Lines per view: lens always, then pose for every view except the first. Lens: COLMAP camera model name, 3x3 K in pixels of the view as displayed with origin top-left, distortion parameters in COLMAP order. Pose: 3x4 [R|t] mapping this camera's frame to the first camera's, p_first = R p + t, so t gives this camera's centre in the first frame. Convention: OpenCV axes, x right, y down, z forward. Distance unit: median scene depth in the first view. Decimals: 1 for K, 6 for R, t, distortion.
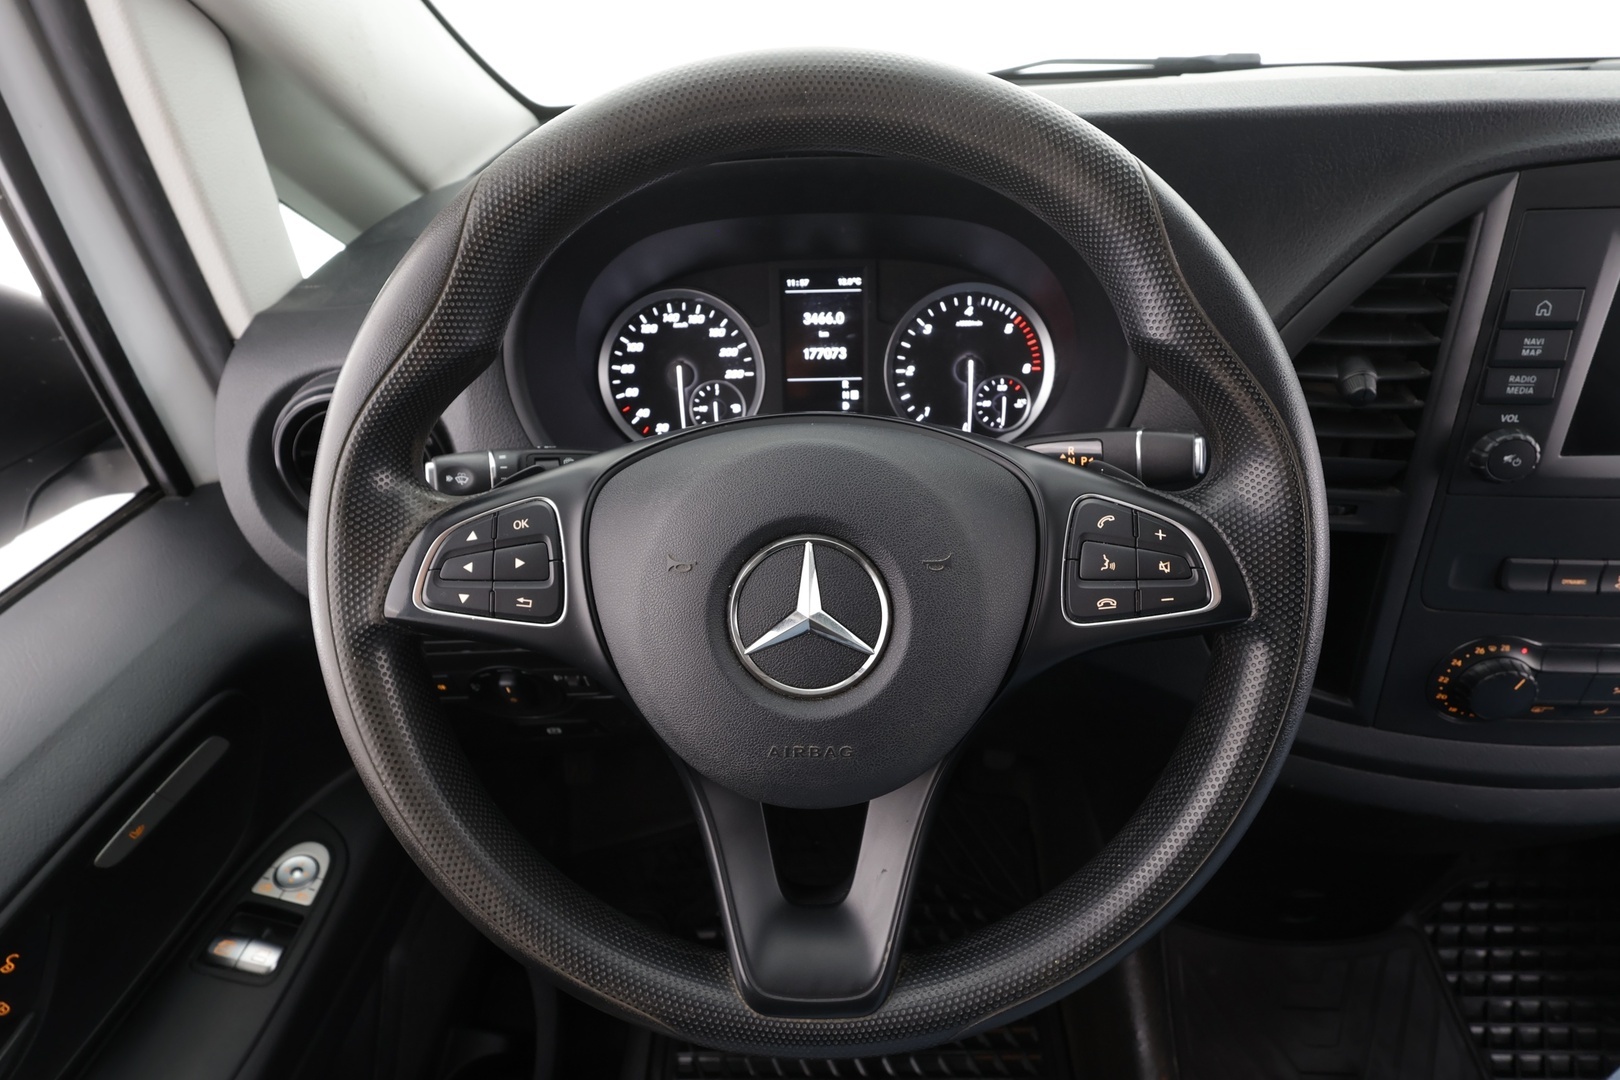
lens RADIAL K [[805.5, 0, 810.7], [0, 805.5, 544.3], [0, 0, 1]] dist [-0.000258, -0.002170]
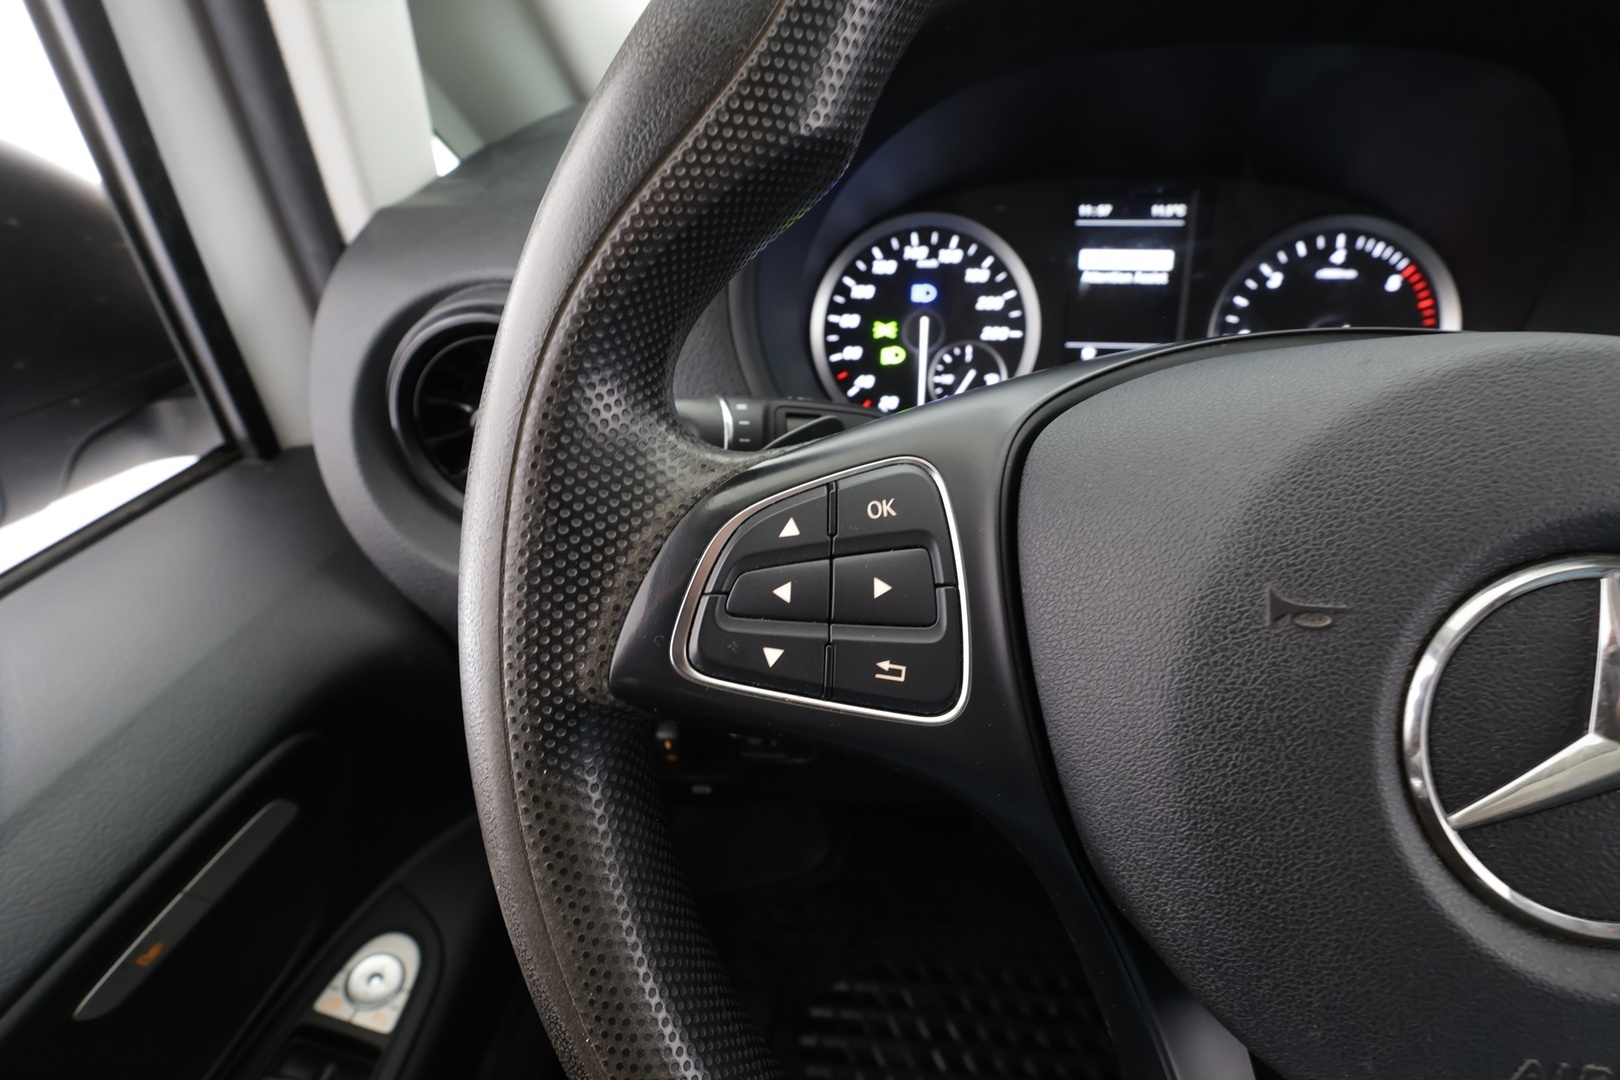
lens RADIAL K [[763.7, 0, 810.1], [0, 763.7, 541.2], [0, 0, 1]] dist [-0.002450, 0.000463]
pose [[0.996715, 0.054264, -0.060122, -0.215990], [-0.055855, 0.998123, -0.025106, 0.005140], [0.058647, 0.028382, 0.997875, 0.307898]]
